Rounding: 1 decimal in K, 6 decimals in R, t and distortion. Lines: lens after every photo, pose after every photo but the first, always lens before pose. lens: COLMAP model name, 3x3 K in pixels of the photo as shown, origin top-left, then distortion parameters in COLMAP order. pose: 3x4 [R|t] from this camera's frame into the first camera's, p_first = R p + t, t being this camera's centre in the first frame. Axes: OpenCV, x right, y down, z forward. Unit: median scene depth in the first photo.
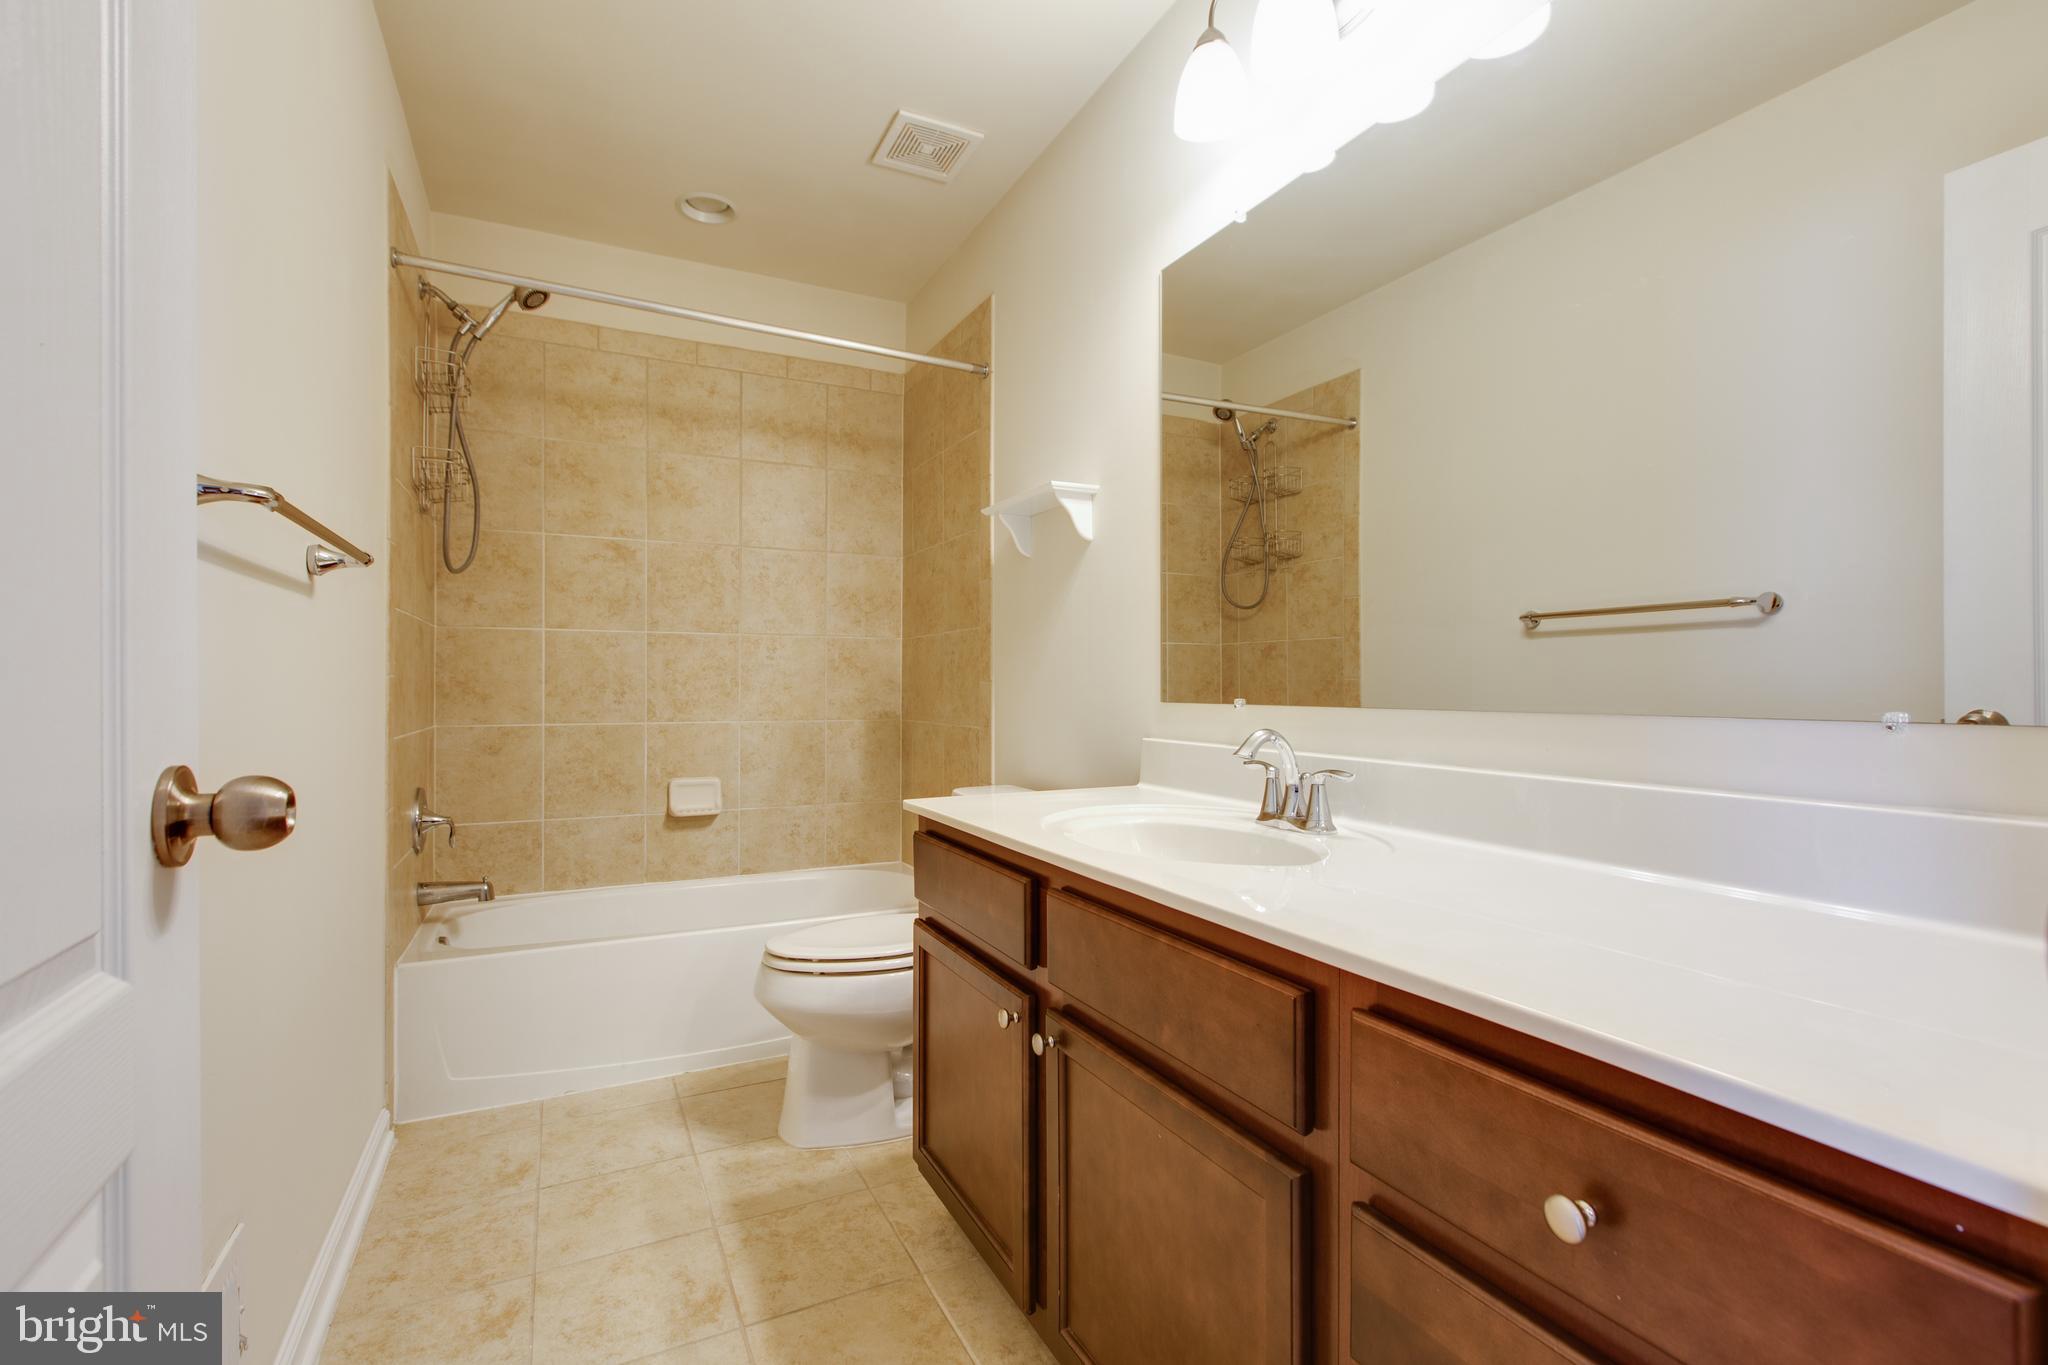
lens RADIAL K [[912.0, 0, 1023.1], [0, 912.0, 690.4], [0, 0, 1]] dist [0.003552, -0.001023]
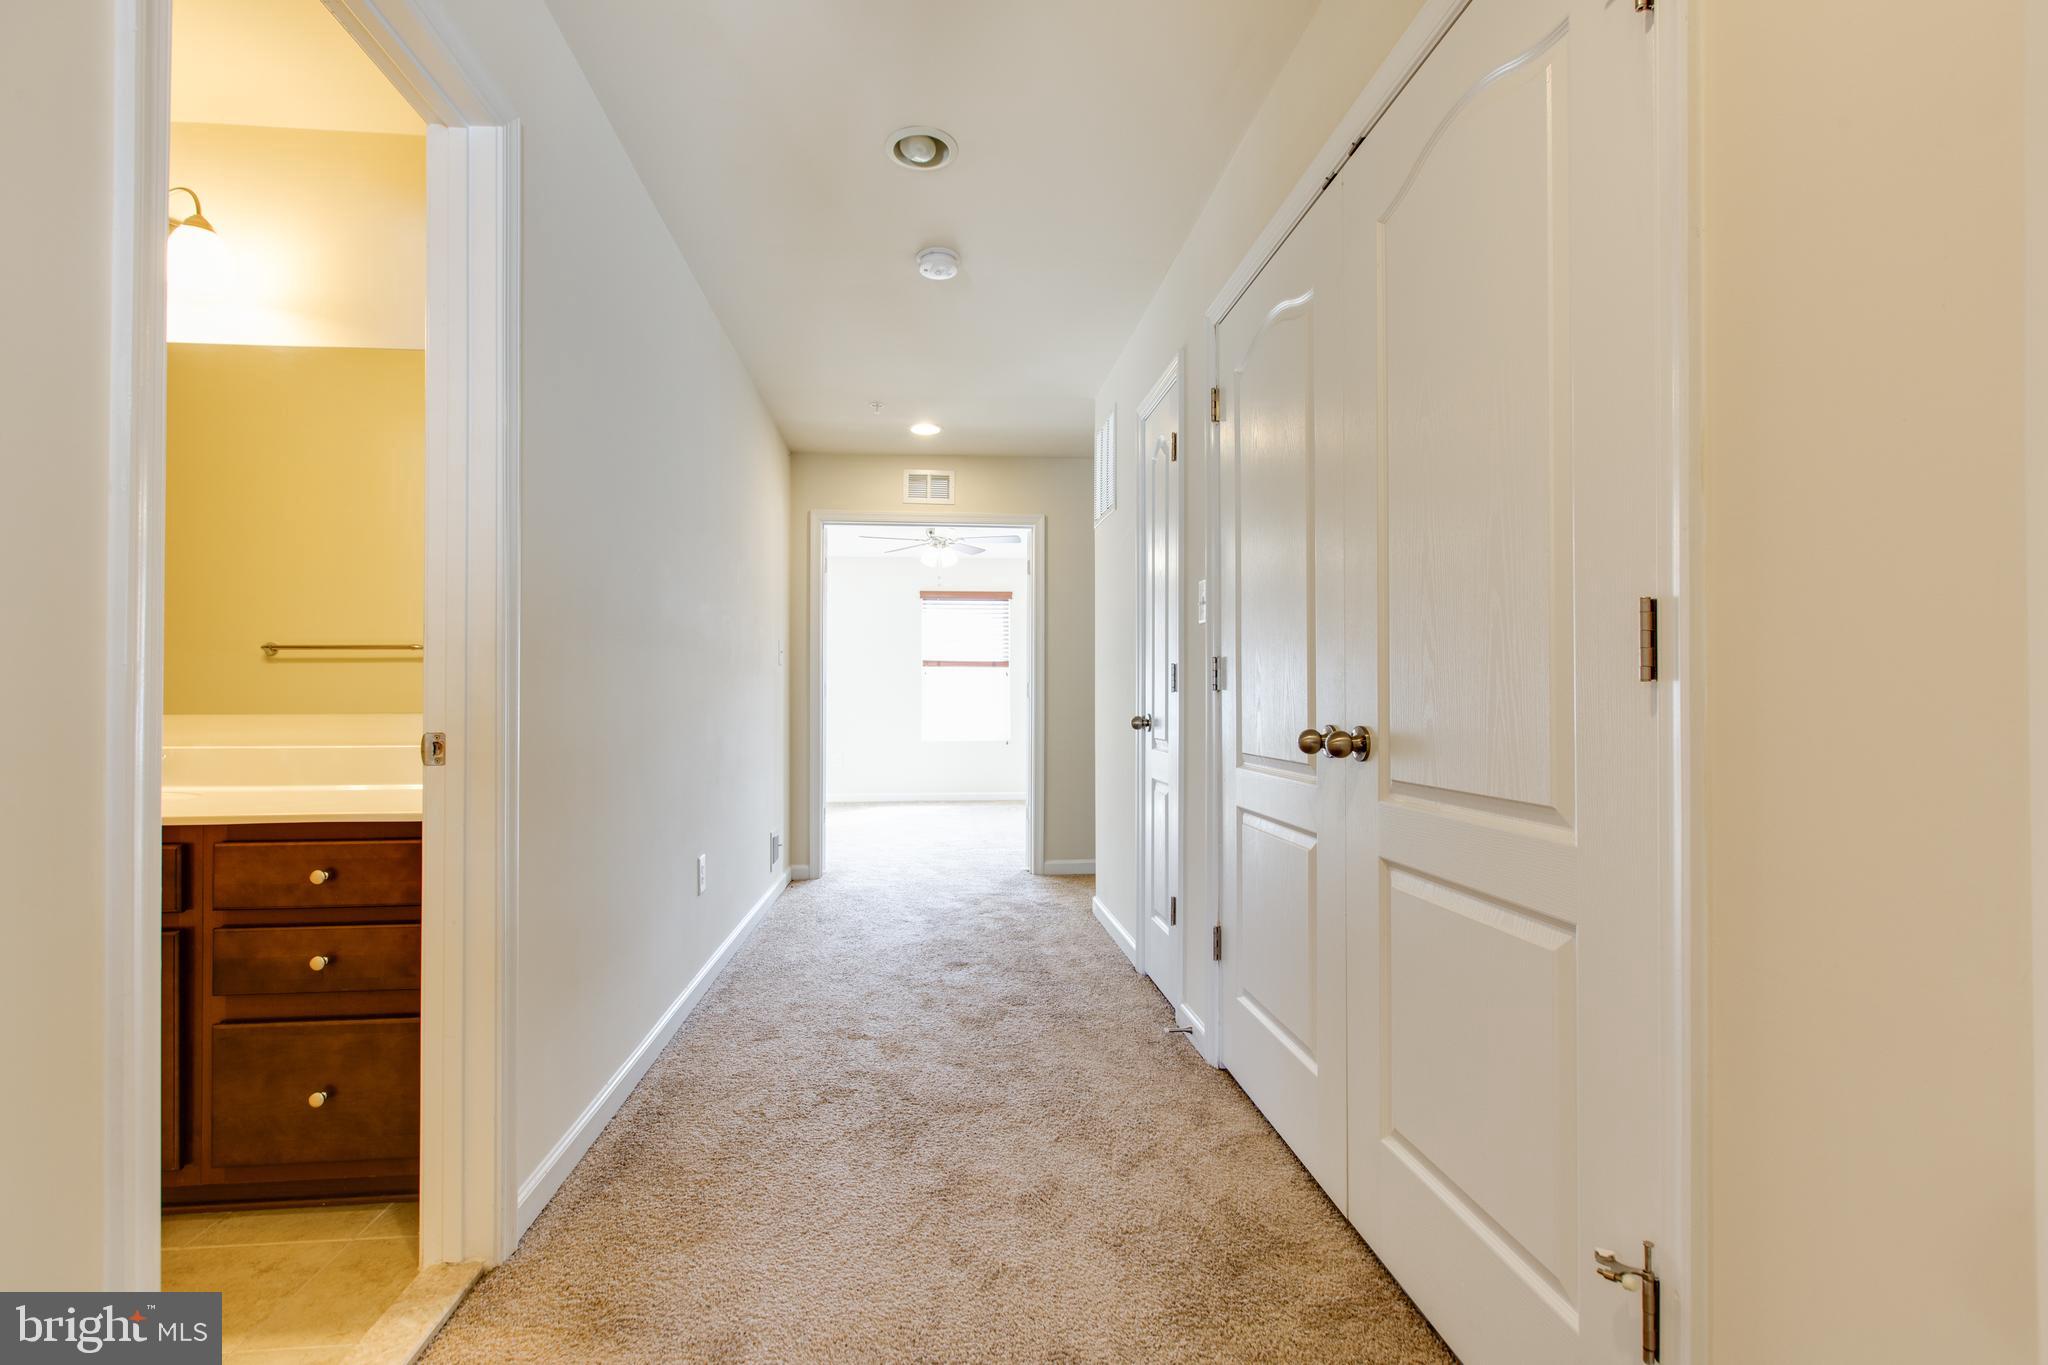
lens RADIAL K [[912.0, 0, 1023.5], [0, 912.0, 690.4], [0, 0, 1]] dist [0.003552, -0.001023]
pose [[0.344692, 0.007069, 0.938689, -1.157892], [0.004241, 0.999950, -0.009088, -0.000838], [-0.938706, 0.007114, 0.344645, -1.795246]]
